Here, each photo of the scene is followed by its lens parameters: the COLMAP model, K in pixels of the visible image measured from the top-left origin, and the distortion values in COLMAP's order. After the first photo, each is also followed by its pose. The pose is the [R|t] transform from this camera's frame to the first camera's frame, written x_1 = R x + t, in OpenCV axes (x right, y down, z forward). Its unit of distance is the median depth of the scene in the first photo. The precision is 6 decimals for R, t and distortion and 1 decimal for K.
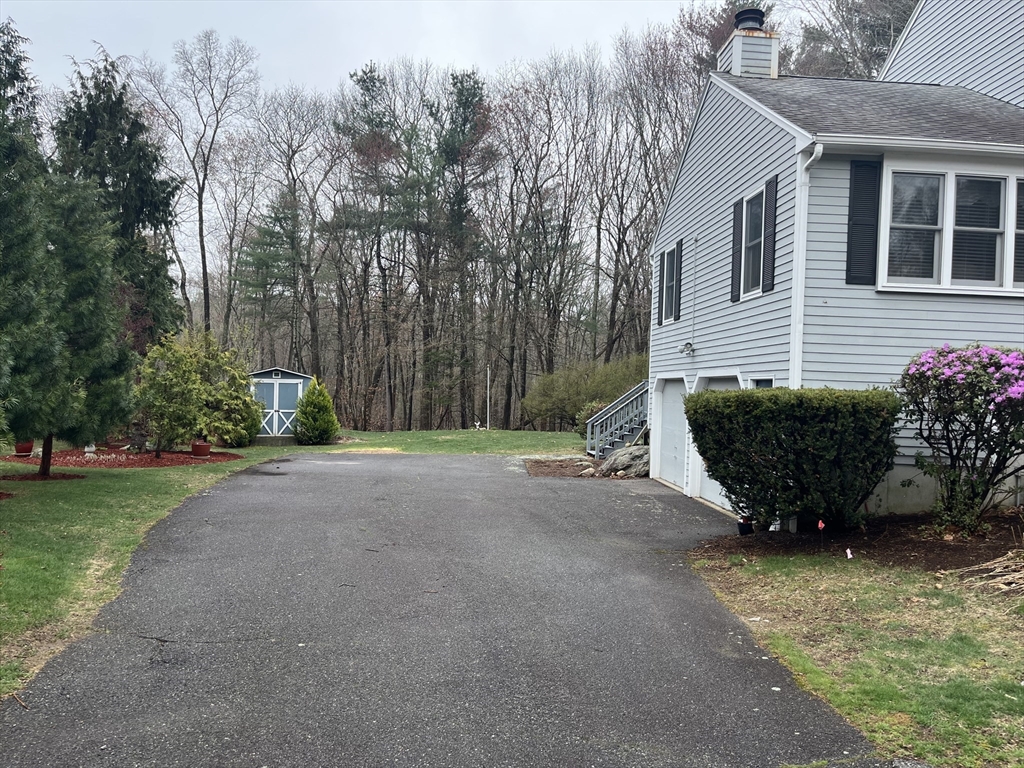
lens RADIAL K [[770.4, 0, 516.6], [0, 770.4, 391.6], [0, 0, 1]] dist [0.057627, -0.082673]
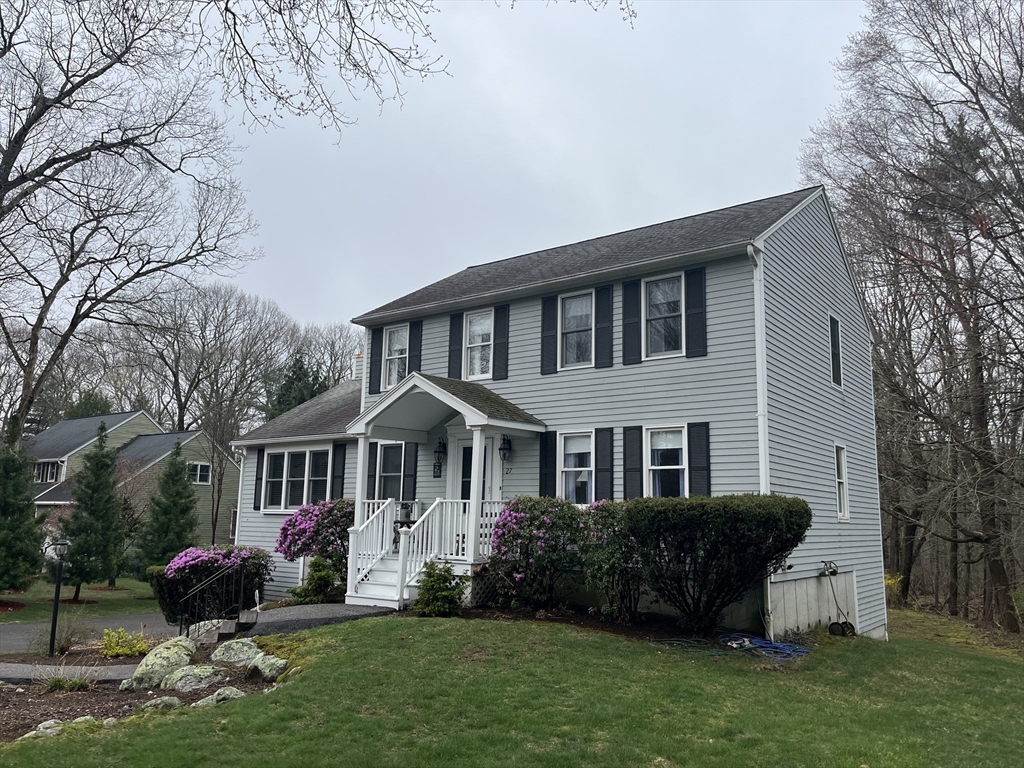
lens RADIAL K [[770.4, 0, 516.6], [0, 770.4, 391.6], [0, 0, 1]] dist [0.057627, -0.082673]
pose [[0.757930, -0.121930, -0.640840, 1.931797], [0.000182, 0.982416, -0.186705, -0.055719], [0.652336, 0.141392, 0.744625, -0.078356]]
